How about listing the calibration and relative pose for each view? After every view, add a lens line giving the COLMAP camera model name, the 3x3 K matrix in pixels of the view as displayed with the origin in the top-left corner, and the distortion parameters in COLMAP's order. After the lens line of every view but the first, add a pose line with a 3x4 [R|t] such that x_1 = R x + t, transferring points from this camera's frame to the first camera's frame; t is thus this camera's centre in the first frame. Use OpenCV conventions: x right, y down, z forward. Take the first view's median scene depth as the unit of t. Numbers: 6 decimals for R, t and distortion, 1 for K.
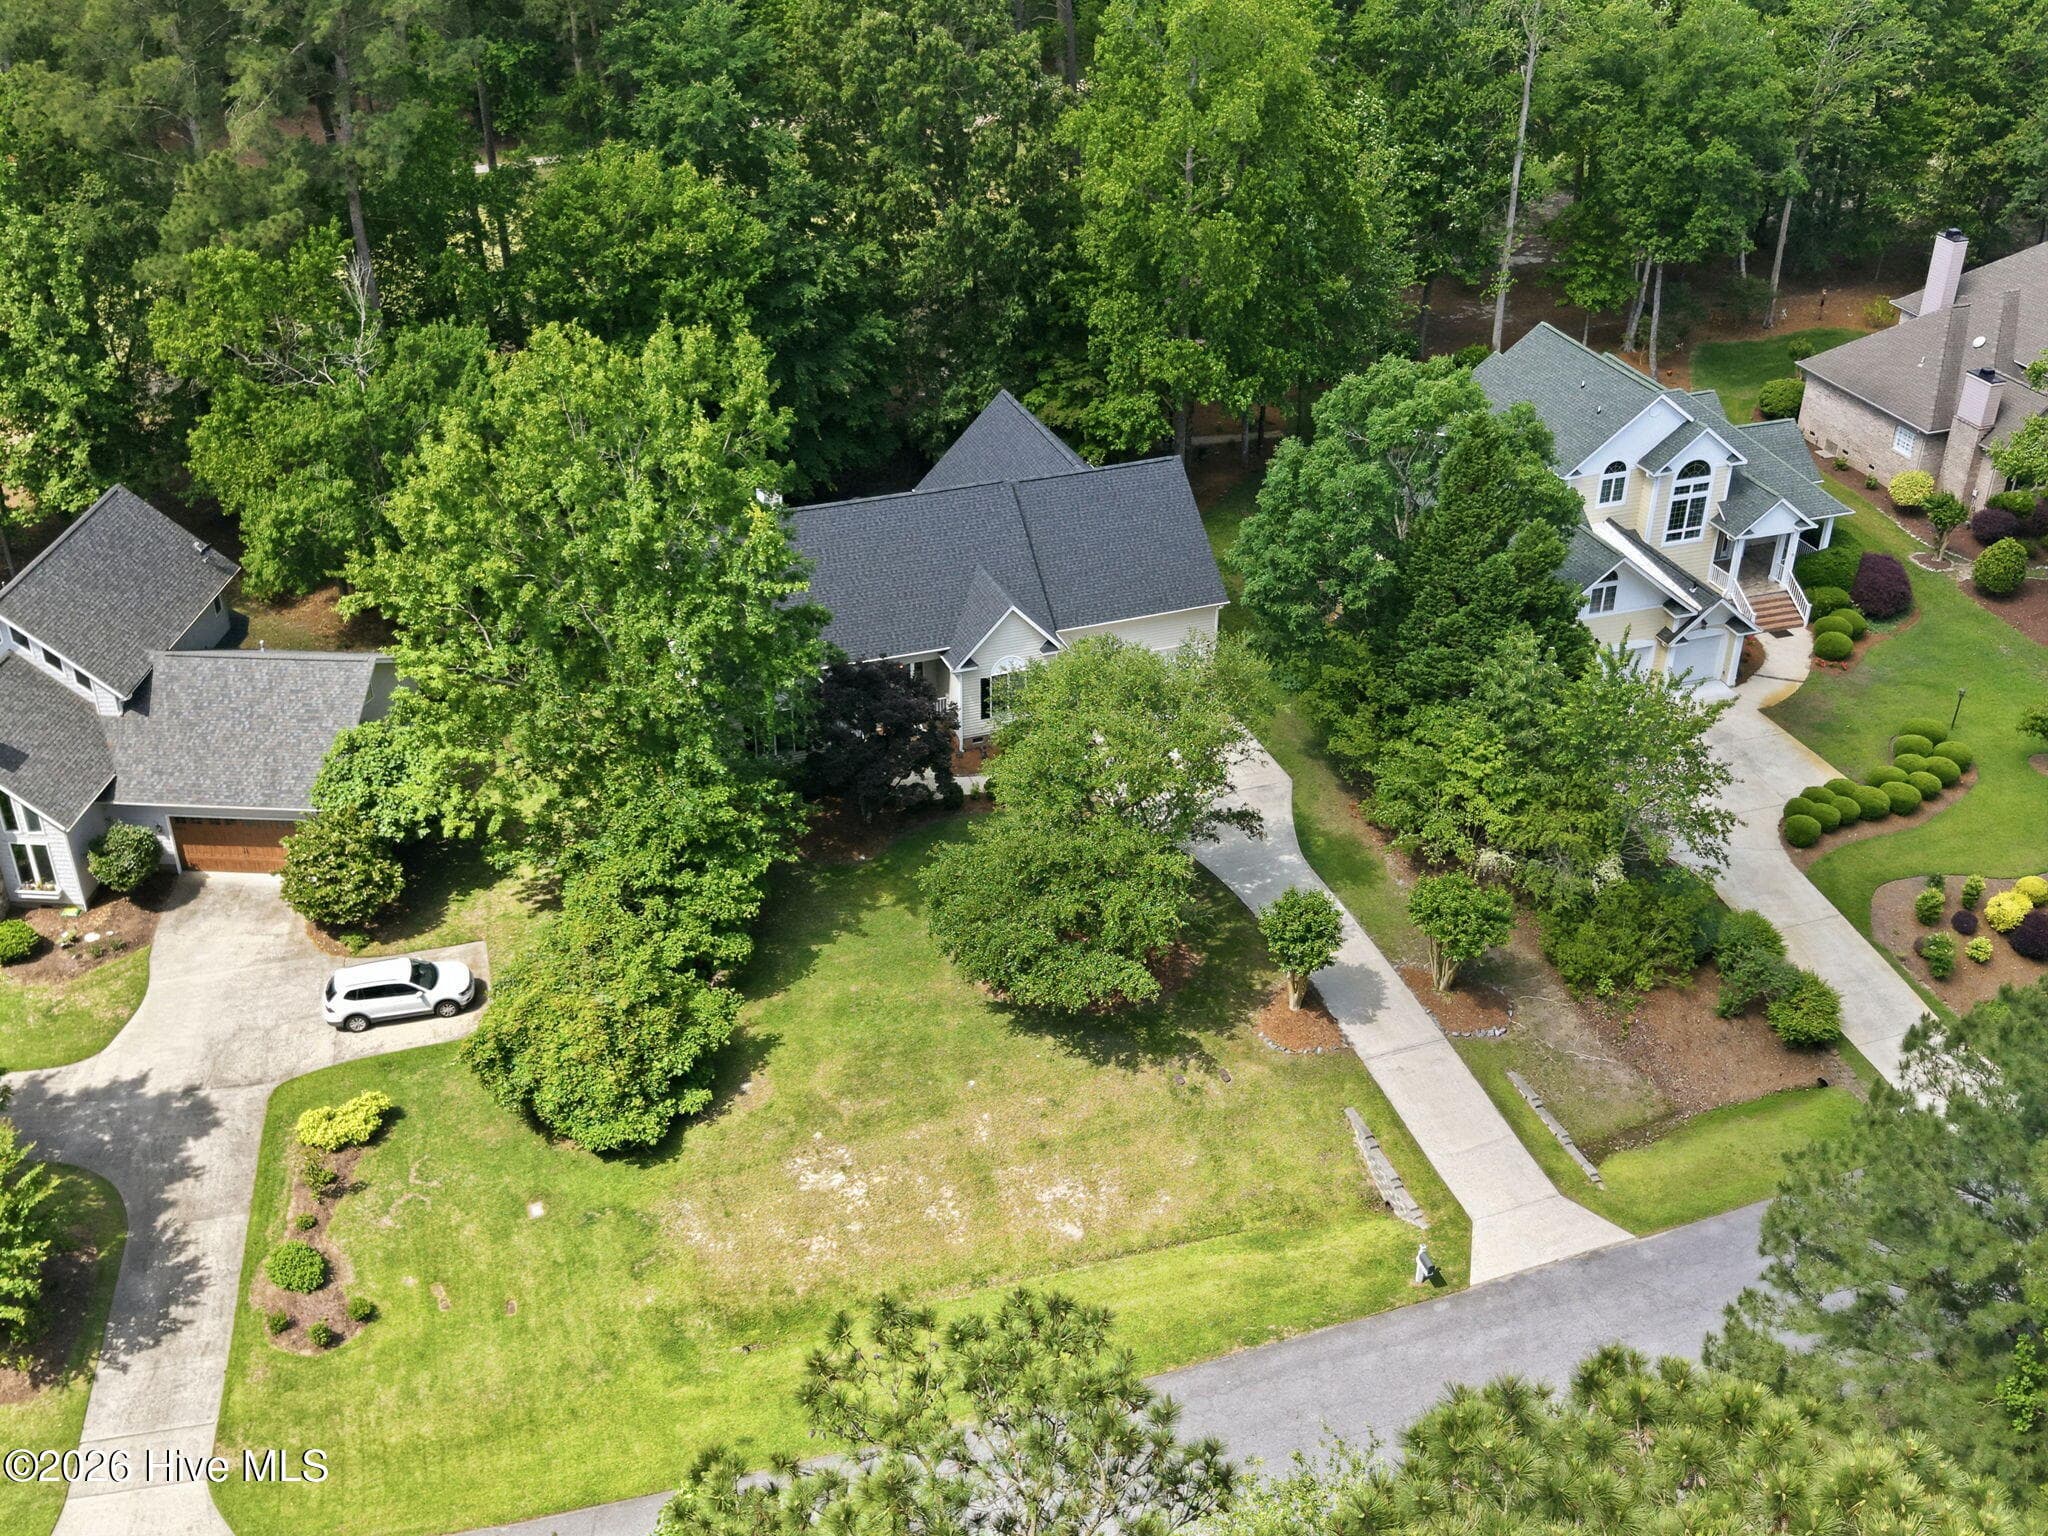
lens RADIAL K [[2099.3, 0, 1024.0], [0, 2099.3, 768.0], [0, 0, 1]] dist [0.095938, -0.008310]
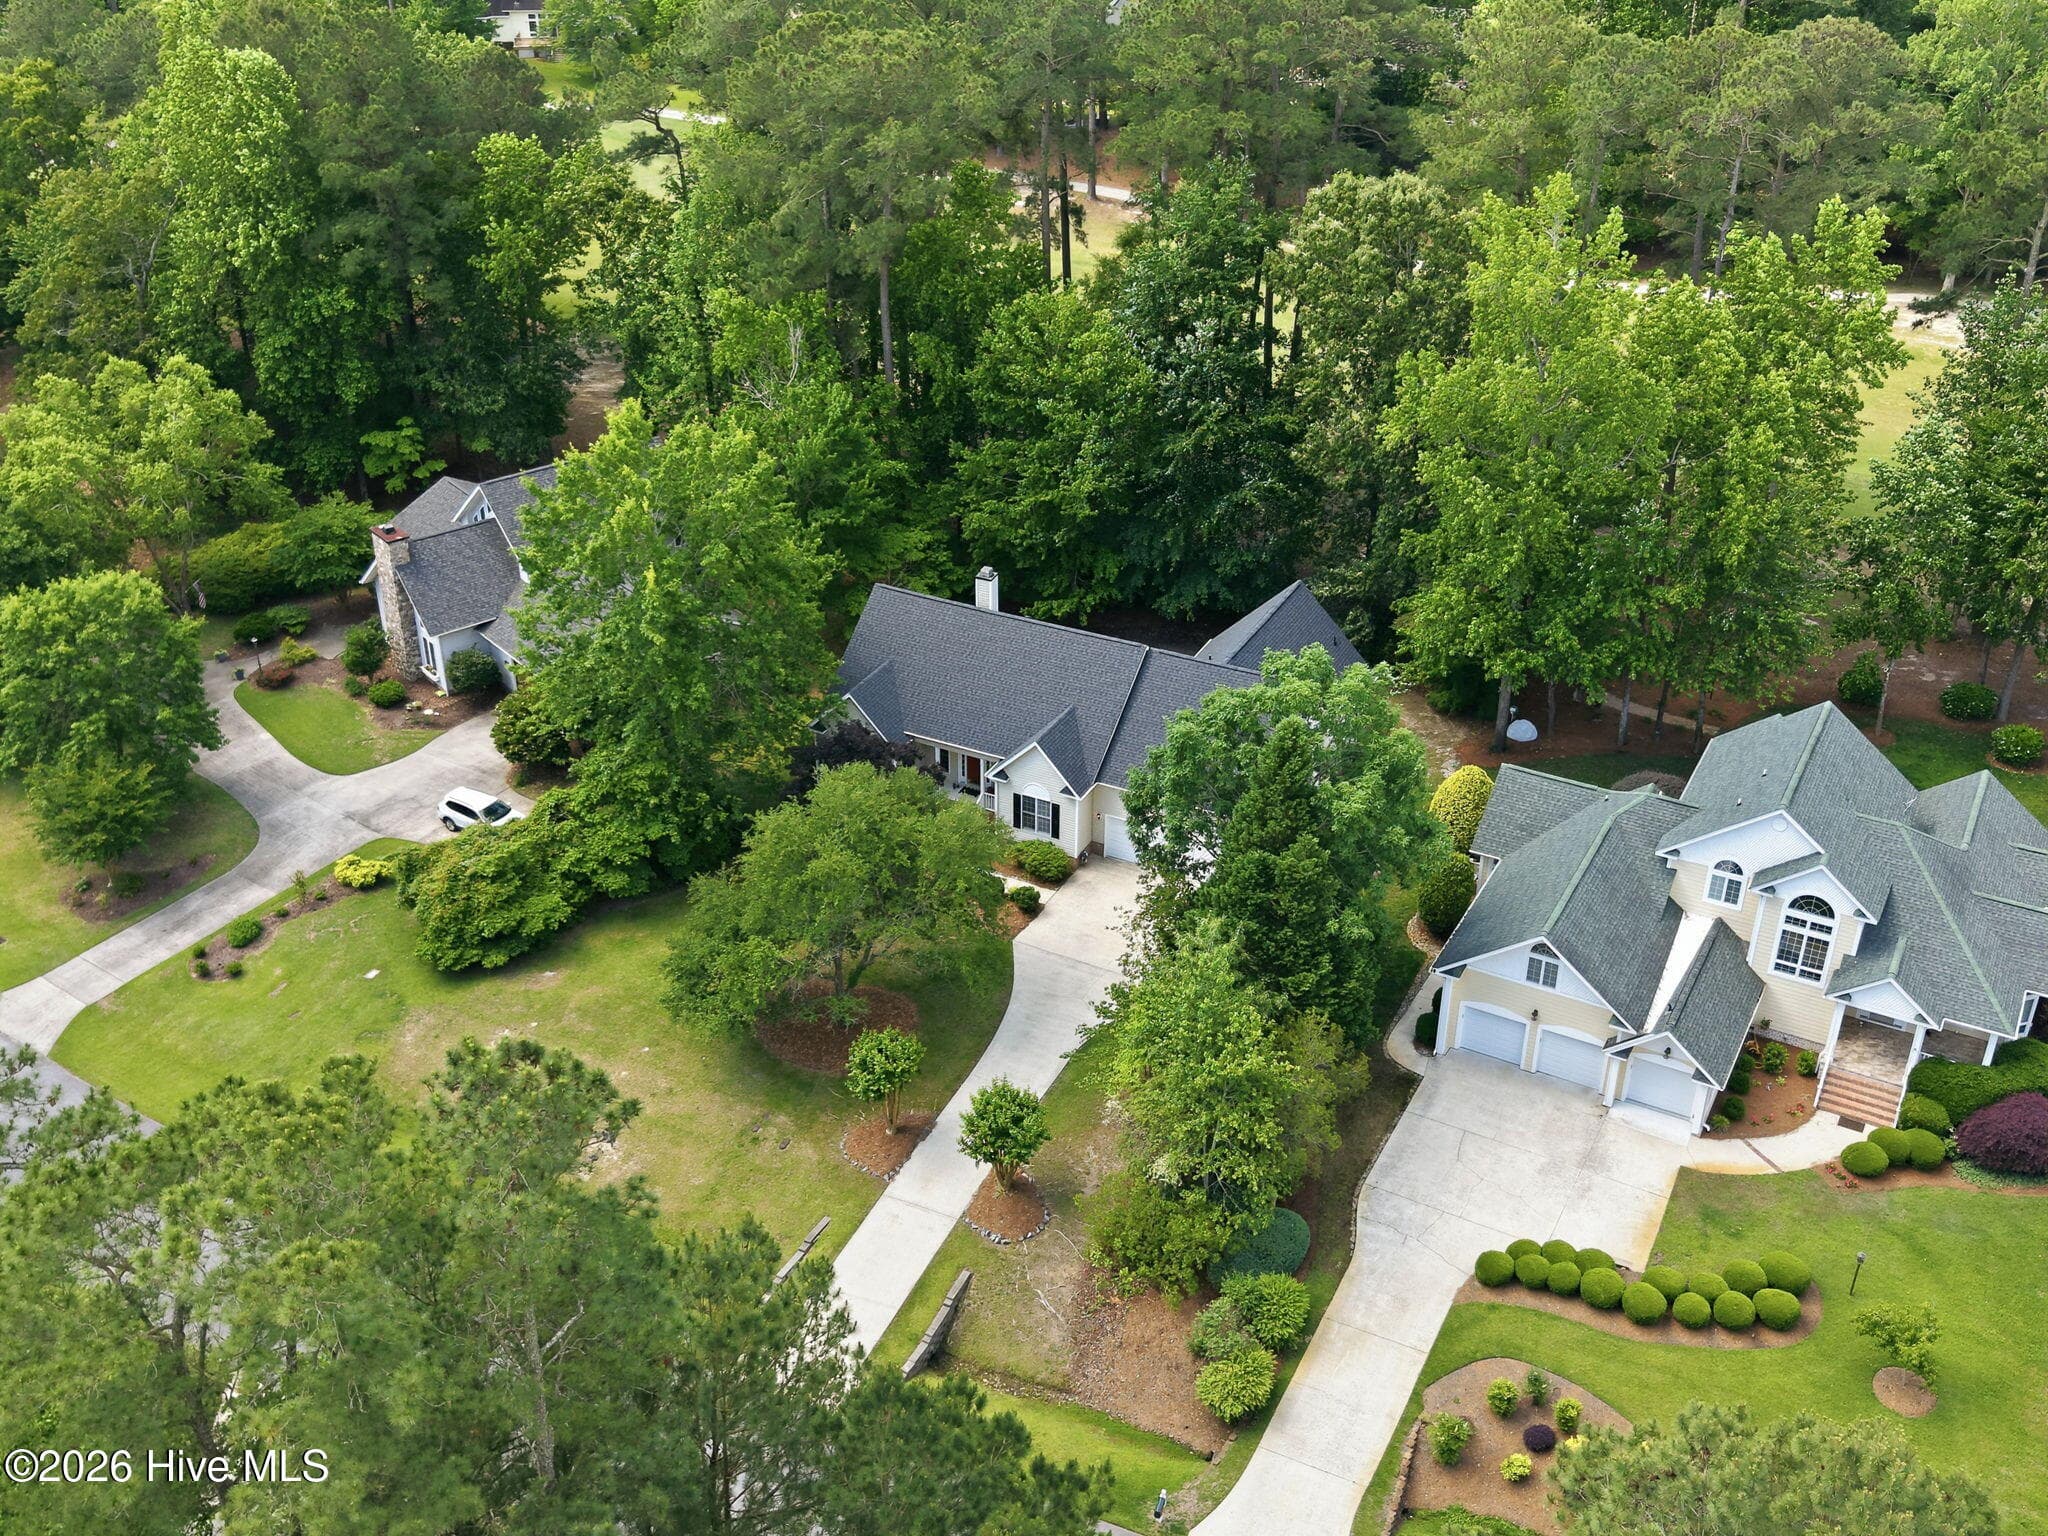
lens RADIAL K [[2099.3, 0, 1024.0], [0, 2099.3, 768.0], [0, 0, 1]] dist [0.095938, -0.008310]
pose [[0.678515, 0.367263, -0.636187, 0.723515], [-0.375350, 0.917791, 0.129507, -0.210345], [0.631450, 0.150921, 0.760588, 0.130375]]
